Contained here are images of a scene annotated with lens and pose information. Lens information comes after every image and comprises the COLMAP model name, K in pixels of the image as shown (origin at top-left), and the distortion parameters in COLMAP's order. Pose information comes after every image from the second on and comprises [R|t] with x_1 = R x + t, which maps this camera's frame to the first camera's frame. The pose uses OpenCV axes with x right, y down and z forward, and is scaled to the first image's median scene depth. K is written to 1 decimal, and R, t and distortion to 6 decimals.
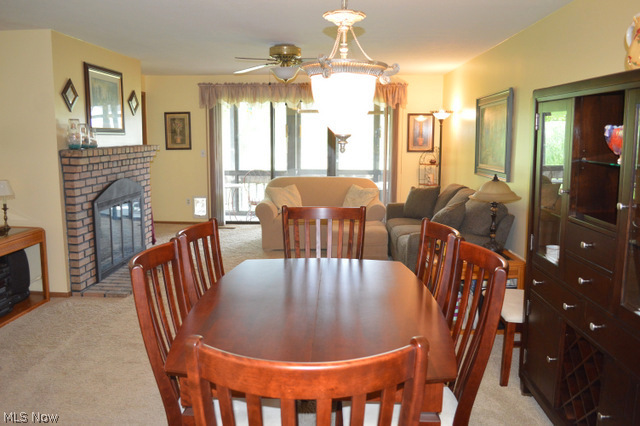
lens RADIAL K [[512.2, 0, 320.1], [0, 512.2, 209.9], [0, 0, 1]] dist [-0.075337, 0.013509]
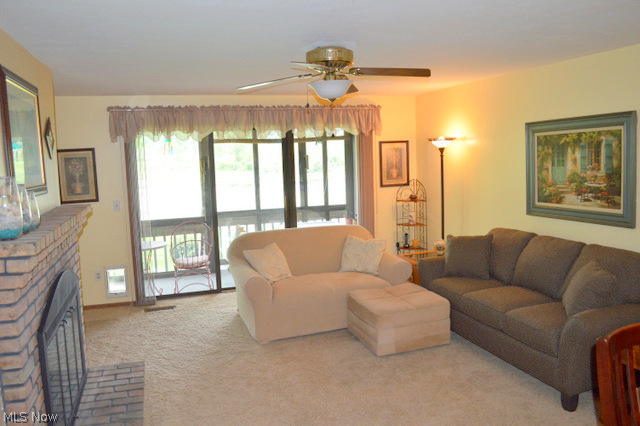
lens RADIAL K [[512.2, 0, 320.1], [0, 512.2, 211.3], [0, 0, 1]] dist [-0.075337, 0.013509]
pose [[0.938414, -0.073930, 0.337512, -0.237048], [0.087952, 0.995774, -0.026421, -0.069891], [-0.334132, 0.054479, 0.940951, 0.287762]]
